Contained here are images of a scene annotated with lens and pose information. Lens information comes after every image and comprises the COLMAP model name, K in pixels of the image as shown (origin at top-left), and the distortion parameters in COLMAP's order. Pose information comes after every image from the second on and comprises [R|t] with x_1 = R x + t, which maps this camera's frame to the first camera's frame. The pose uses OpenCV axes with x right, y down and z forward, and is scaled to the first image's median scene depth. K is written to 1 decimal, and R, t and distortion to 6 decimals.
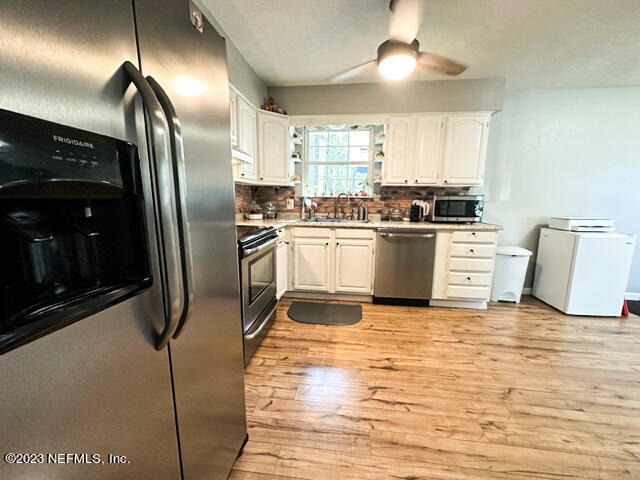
lens RADIAL K [[254.6, 0, 320.0], [0, 254.6, 240.0], [0, 0, 1]] dist [-0.001231, -0.000256]
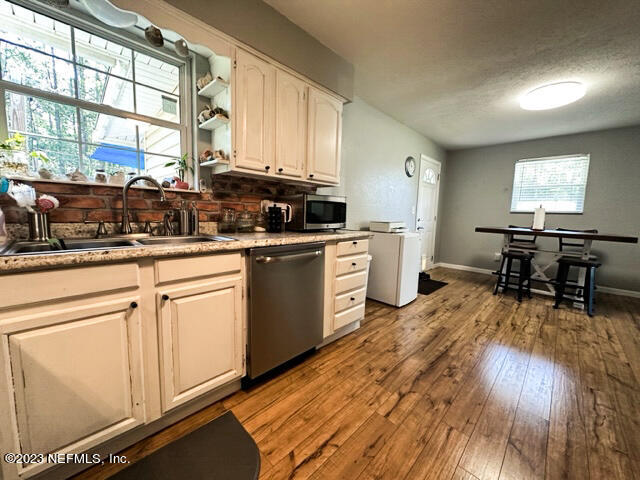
lens RADIAL K [[254.6, 0, 320.0], [0, 254.6, 240.0], [0, 0, 1]] dist [-0.001231, -0.000256]
pose [[0.603577, -0.080253, 0.793256, -0.094927], [0.105013, 0.994256, 0.020685, -0.059179], [-0.790359, 0.070817, 0.608537, 0.560745]]
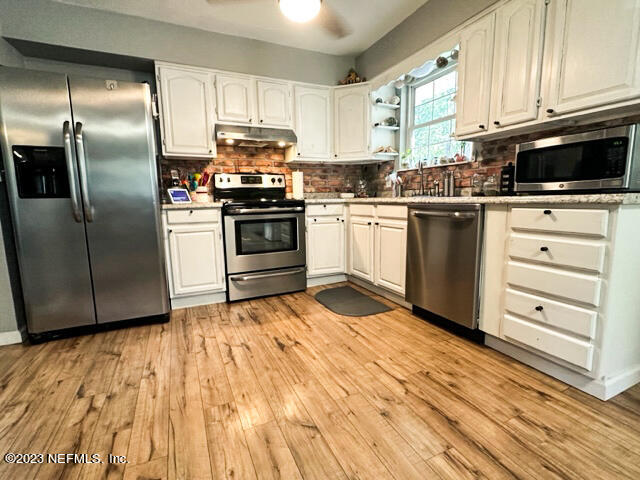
lens RADIAL K [[311.3, 0, 320.0], [0, 311.3, 240.0], [0, 0, 1]] dist [0.000396, -0.001258]
pose [[0.524705, 0.095150, -0.845950, 0.821144], [-0.111294, 0.992872, 0.042644, 0.044055], [0.843978, 0.071773, 0.531555, 0.329134]]
